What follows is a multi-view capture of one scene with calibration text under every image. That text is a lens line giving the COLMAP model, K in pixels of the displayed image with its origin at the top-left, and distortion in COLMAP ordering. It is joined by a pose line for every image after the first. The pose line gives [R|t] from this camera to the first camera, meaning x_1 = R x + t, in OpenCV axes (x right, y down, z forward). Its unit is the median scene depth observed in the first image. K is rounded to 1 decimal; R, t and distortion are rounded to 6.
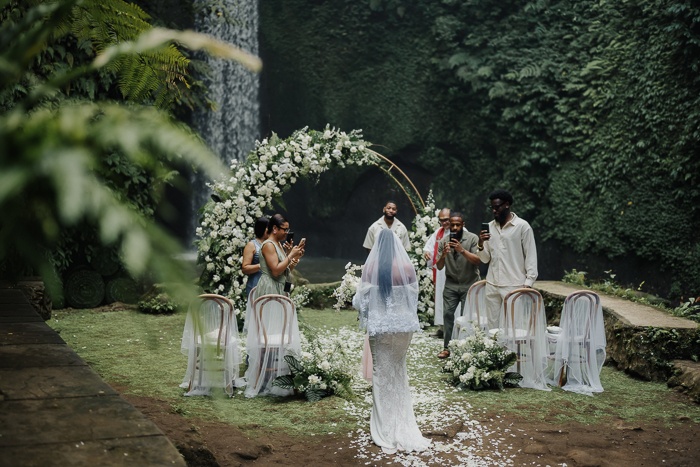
lens RADIAL K [[1008.1, 0, 357.3], [0, 1008.1, 232.0], [0, 0, 1]] dist [-0.004228, 0.009173]
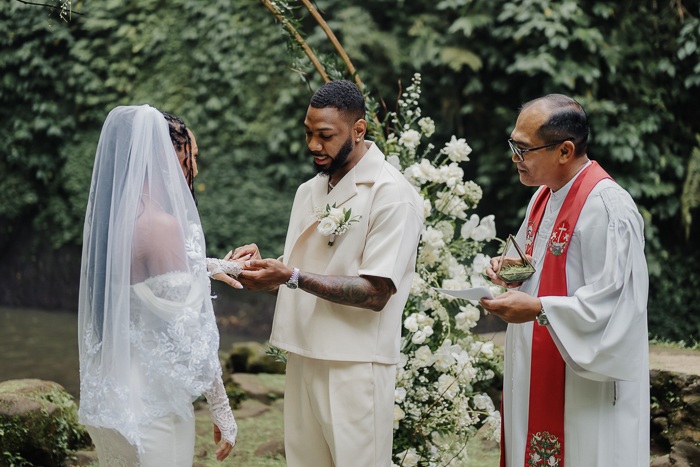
lens RADIAL K [[1105.8, 0, 350.9], [0, 1105.8, 233.2], [0, 0, 1]] dist [0.000992, 0.044027]
pose [[0.853106, -0.035927, 0.520499, -0.044313], [0.036952, 0.999282, 0.008409, 0.000602], [-0.520427, 0.012060, 0.853821, 0.291329]]
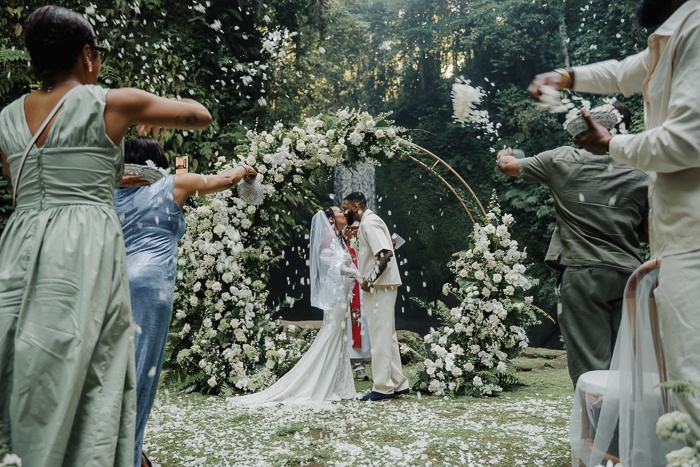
lens RADIAL K [[574.3, 0, 341.4], [0, 574.3, 231.5], [0, 0, 1]] dist [0.003387, 0.002230]
pose [[0.982176, -0.031623, -0.185283, 0.016608], [0.000337, 0.986041, -0.166502, 0.021089], [0.187962, 0.163472, 0.968477, 0.237783]]
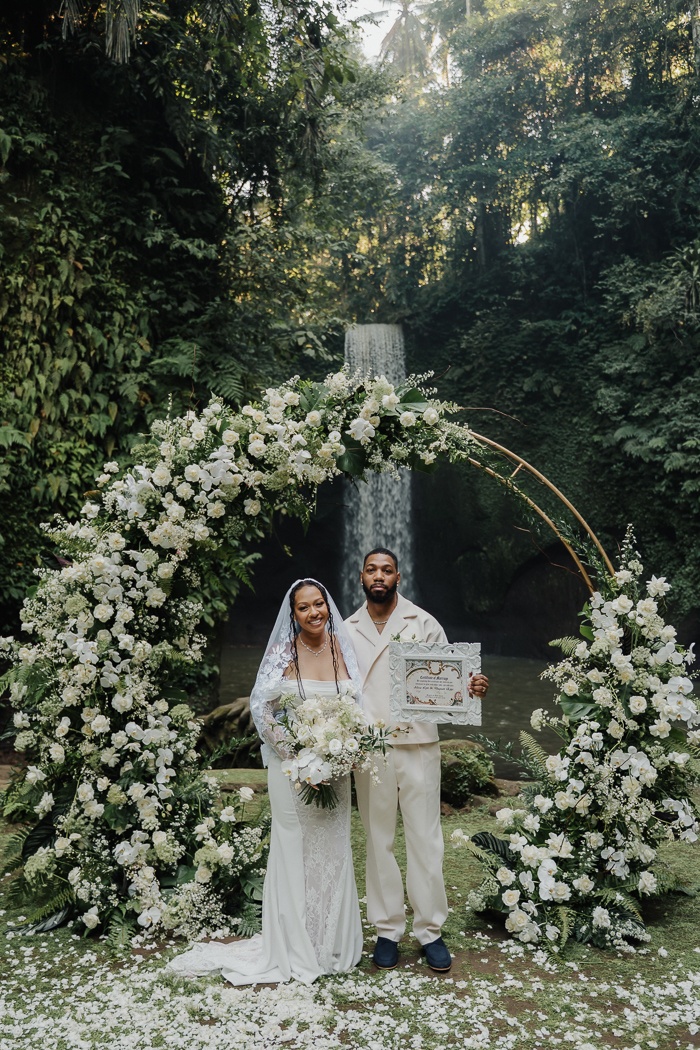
lens RADIAL K [[869.5, 0, 341.8], [0, 869.5, 544.7], [0, 0, 1]] dist [0.001573, -0.002104]
pose [[0.977877, -0.031563, -0.206786, 0.014321], [0.012063, 0.995414, -0.094893, -0.002291], [0.208832, 0.090299, 0.973774, 0.267284]]
